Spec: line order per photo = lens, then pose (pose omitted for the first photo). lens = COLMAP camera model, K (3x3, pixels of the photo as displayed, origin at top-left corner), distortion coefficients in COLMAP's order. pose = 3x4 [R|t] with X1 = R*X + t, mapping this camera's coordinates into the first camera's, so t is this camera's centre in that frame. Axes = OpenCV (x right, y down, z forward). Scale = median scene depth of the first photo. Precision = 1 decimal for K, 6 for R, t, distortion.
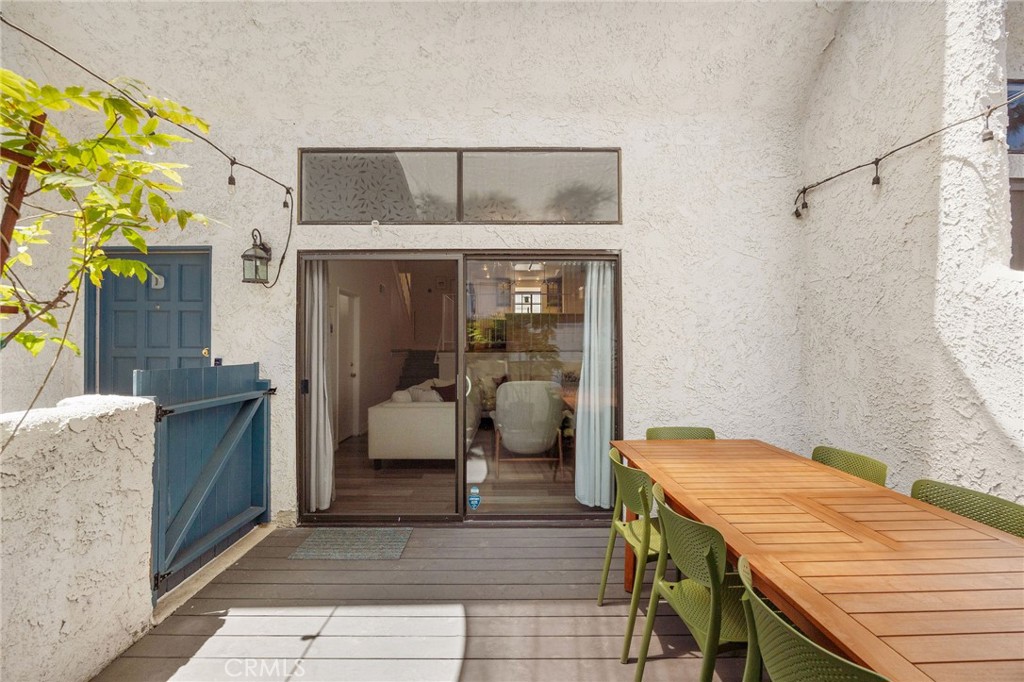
lens RADIAL K [[438.6, 0, 511.2], [0, 438.6, 341.6], [0, 0, 1]] dist [-0.011958, -0.000239]
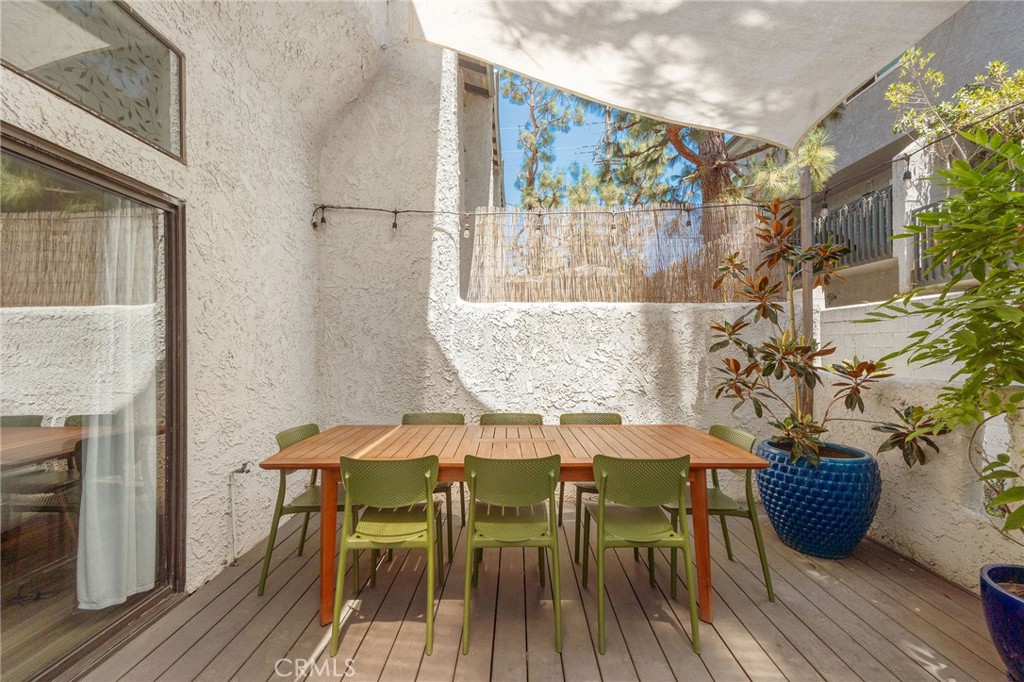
lens RADIAL K [[411.0, 0, 512.5], [0, 411.0, 344.8], [0, 0, 1]] dist [0.009568, -0.000072]
pose [[0.018238, 0.002821, 0.999830, -0.433527], [-0.001806, 0.999994, -0.002788, 0.021940], [-0.999832, -0.001755, 0.018243, 0.502664]]
